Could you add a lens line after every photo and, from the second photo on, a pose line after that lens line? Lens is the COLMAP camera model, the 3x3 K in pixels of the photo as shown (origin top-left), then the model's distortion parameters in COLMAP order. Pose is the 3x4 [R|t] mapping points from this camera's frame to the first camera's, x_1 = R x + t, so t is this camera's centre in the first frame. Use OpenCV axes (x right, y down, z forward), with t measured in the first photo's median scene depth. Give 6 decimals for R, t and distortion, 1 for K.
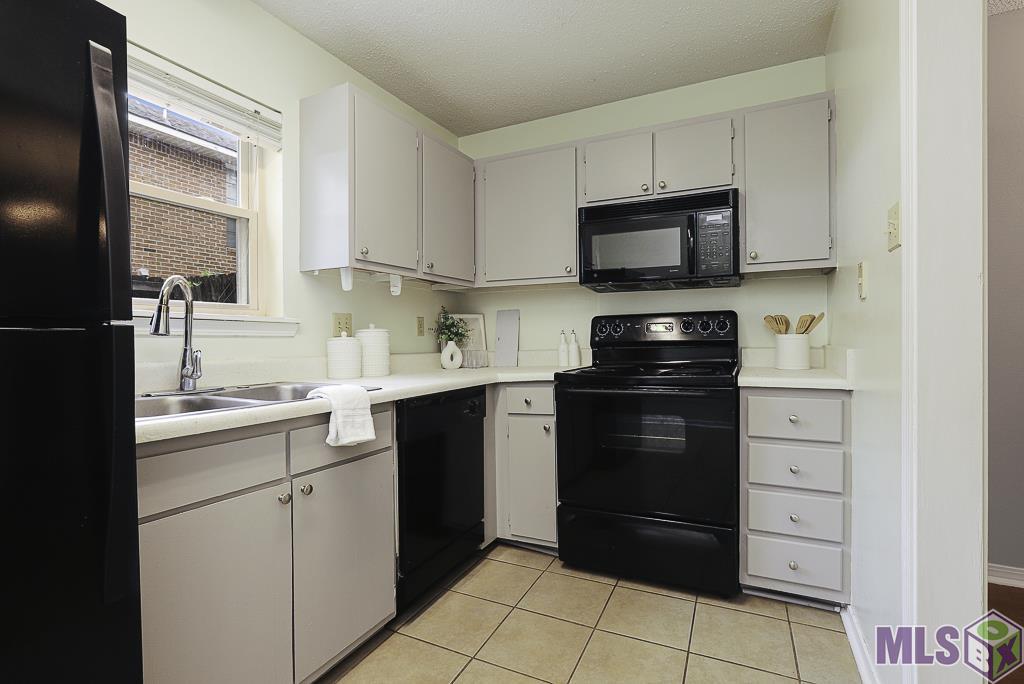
lens RADIAL K [[483.3, 0, 509.6], [0, 483.3, 339.3], [0, 0, 1]] dist [-0.000887, 0.000107]
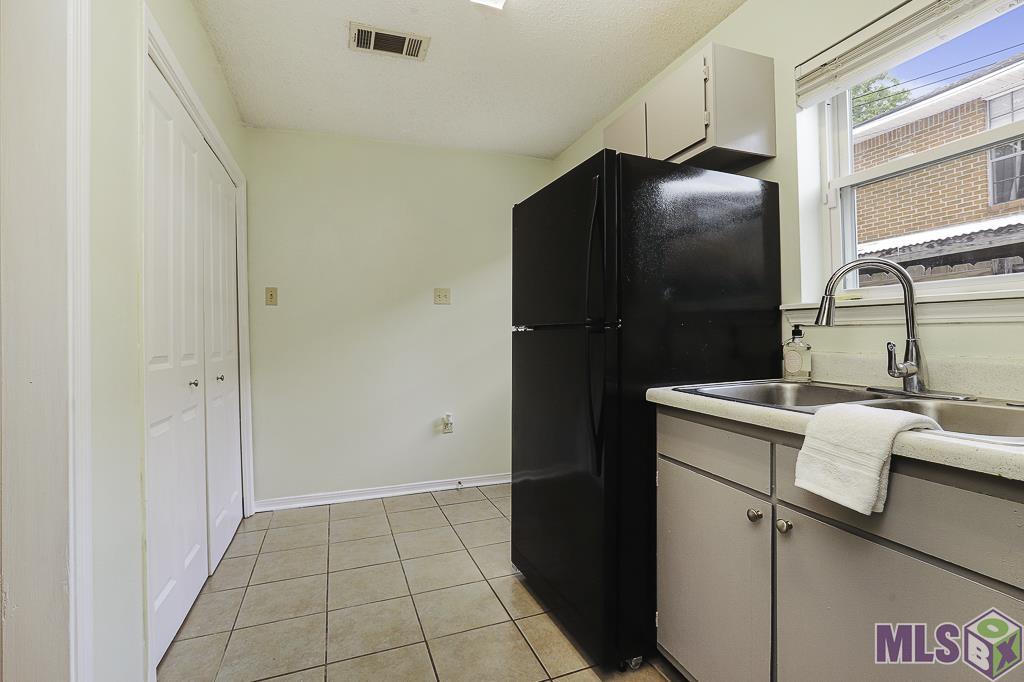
lens RADIAL K [[495.3, 0, 535.4], [0, 495.3, 331.1], [0, 0, 1]] dist [0.001020, 0.000328]
pose [[-0.672669, 0.008913, -0.739890, 0.269890], [0.015492, 0.999878, -0.002039, -0.003141], [0.739781, -0.012834, -0.672725, 0.772542]]
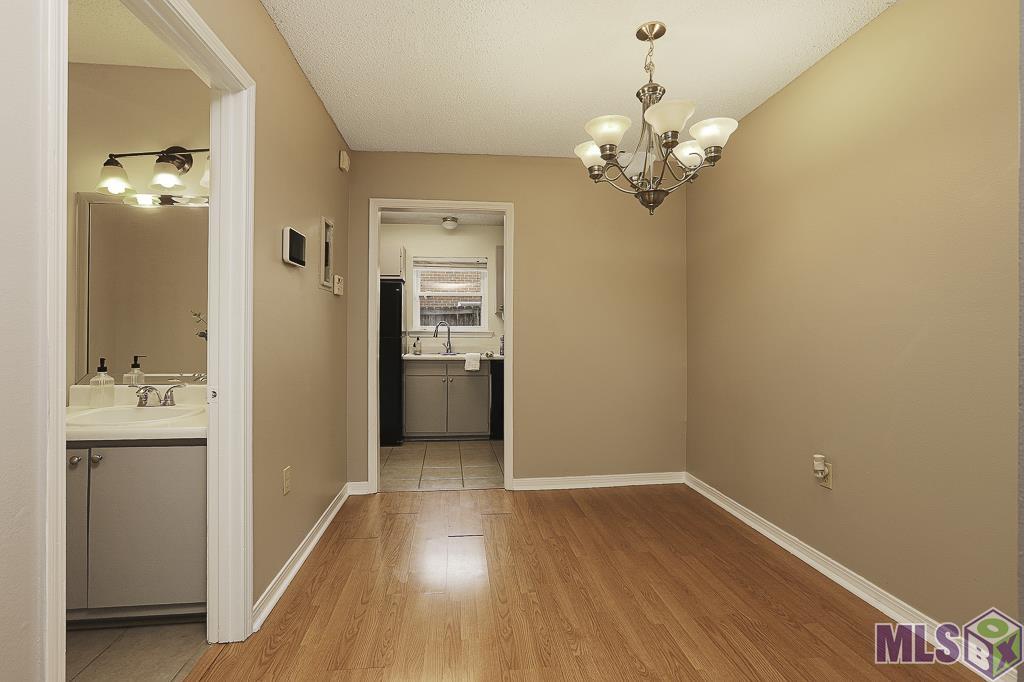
lens RADIAL K [[483.3, 0, 509.6], [0, 483.3, 338.3], [0, 0, 1]] dist [-0.000887, 0.000107]
pose [[0.530121, 0.013478, -0.847815, 1.791608], [-0.008257, 0.999908, 0.010733, -0.029109], [0.847882, 0.001311, 0.530184, -0.341809]]
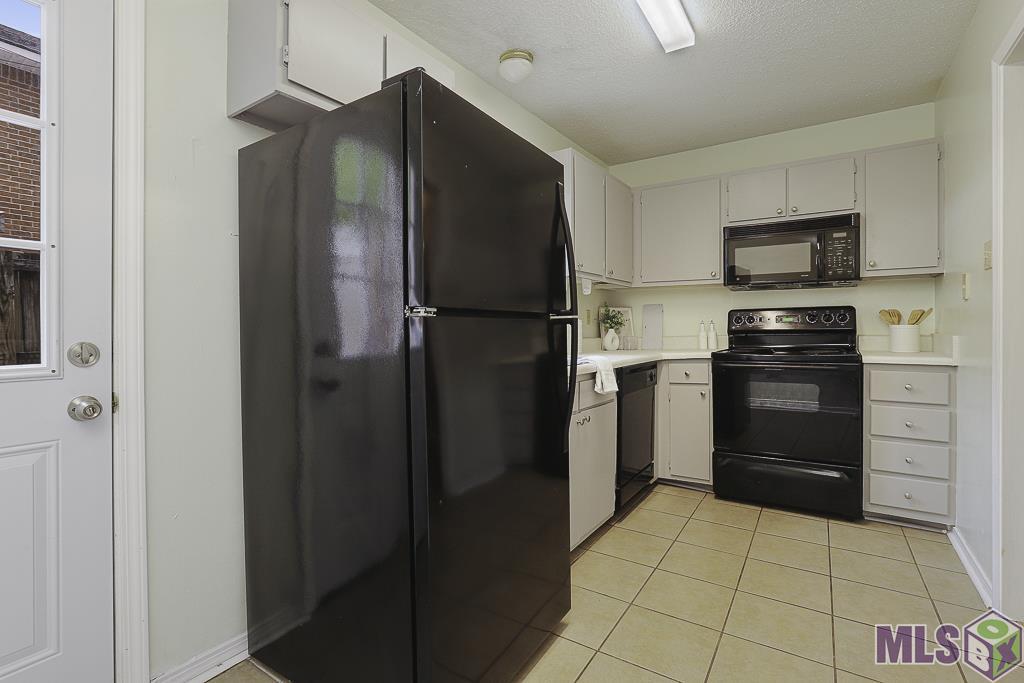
lens RADIAL K [[482.3, 0, 516.7], [0, 482.3, 327.3], [0, 0, 1]] dist [-0.000899, 0.007740]
pose [[0.992714, 0.006187, -0.120337, -0.282091], [-0.006527, 0.999976, -0.002434, 0.005999], [0.120319, 0.003202, 0.992730, -0.397027]]
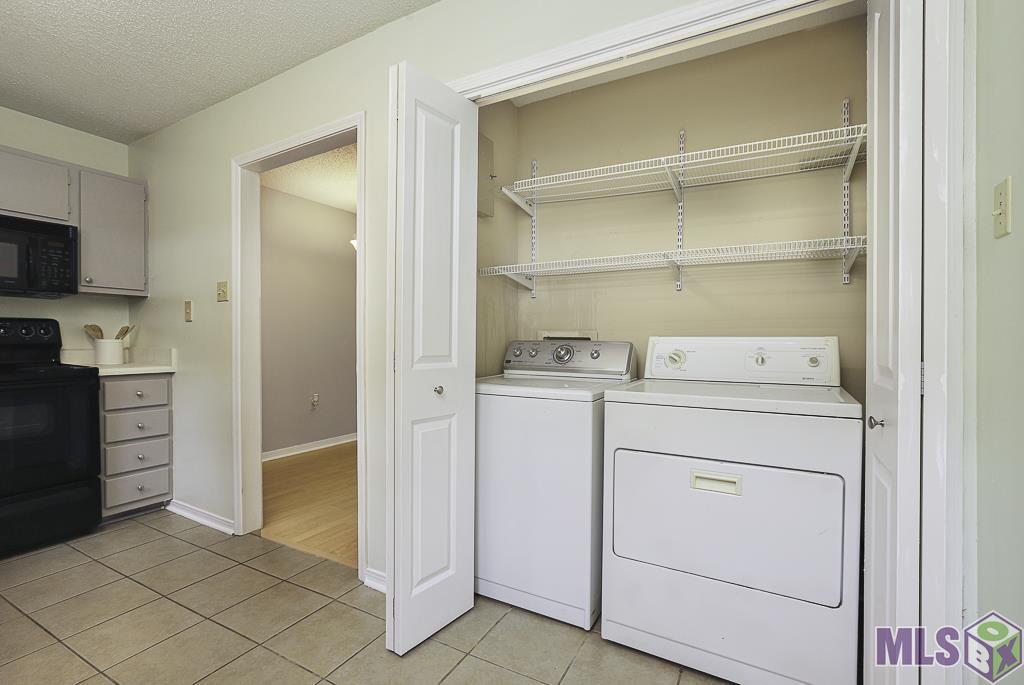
lens RADIAL K [[466.4, 0, 512.0], [0, 466.4, 342.5], [0, 0, 1]] dist [-0.000177, 0.000027]
pose [[0.061818, 0.004481, 0.998077, -0.697878], [0.001203, 0.999989, -0.004564, 0.006100], [-0.998087, 0.001483, 0.061812, -0.239789]]
